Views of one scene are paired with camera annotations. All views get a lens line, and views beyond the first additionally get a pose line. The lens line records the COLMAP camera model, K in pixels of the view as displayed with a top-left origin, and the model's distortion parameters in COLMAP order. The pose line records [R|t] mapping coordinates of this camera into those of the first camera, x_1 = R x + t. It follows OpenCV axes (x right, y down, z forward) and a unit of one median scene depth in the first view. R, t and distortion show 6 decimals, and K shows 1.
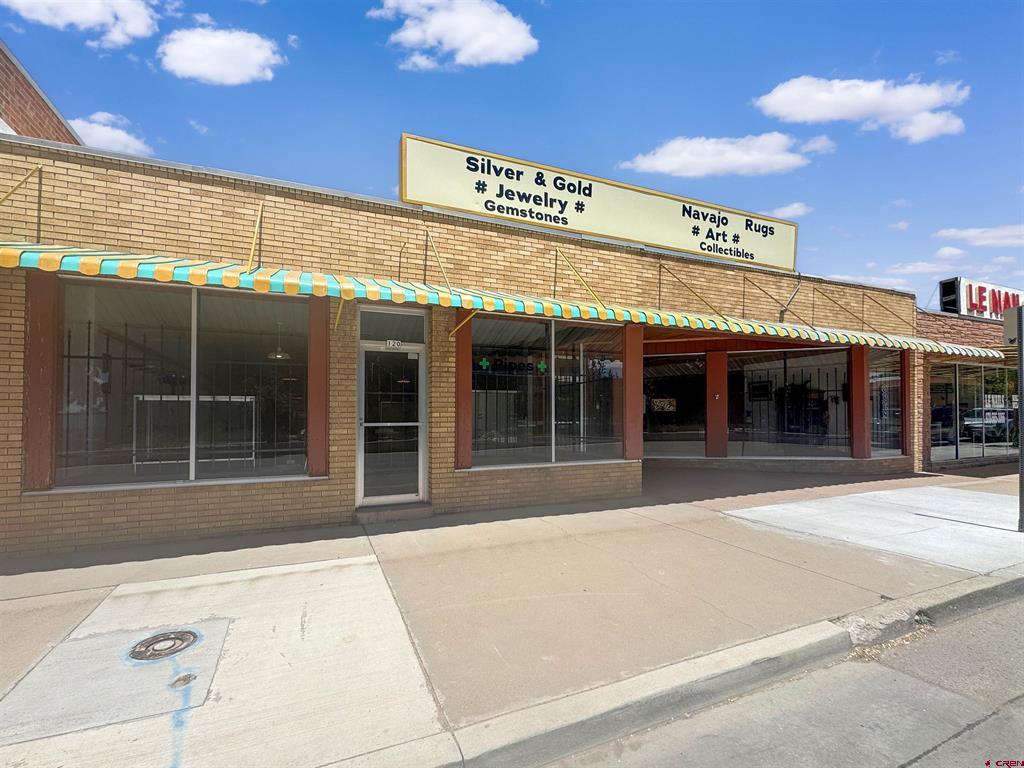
lens RADIAL K [[466.7, 0, 510.1], [0, 466.7, 385.5], [0, 0, 1]] dist [0.002745, 0.000065]
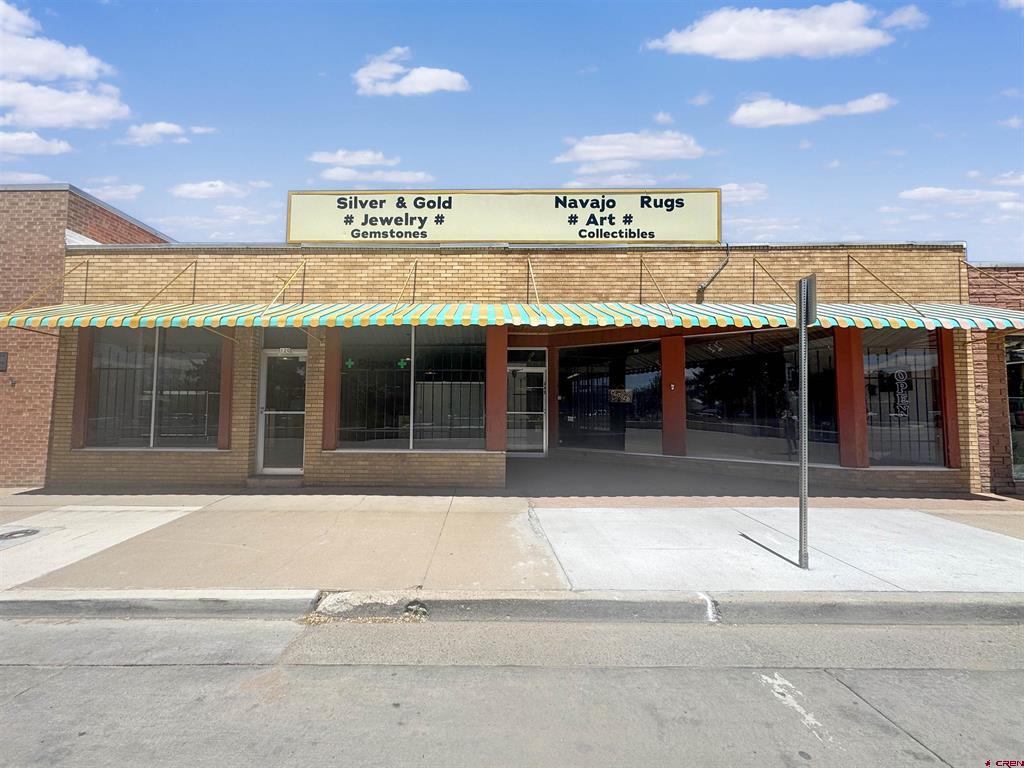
lens RADIAL K [[414.7, 0, 512.0], [0, 414.7, 384.0], [0, 0, 1]] dist [-0.000488, 0.000117]
pose [[0.908594, -0.032384, -0.416423, 0.706490], [0.014873, 0.998866, -0.045229, 0.055648], [0.417416, 0.034901, 0.908045, 0.190706]]
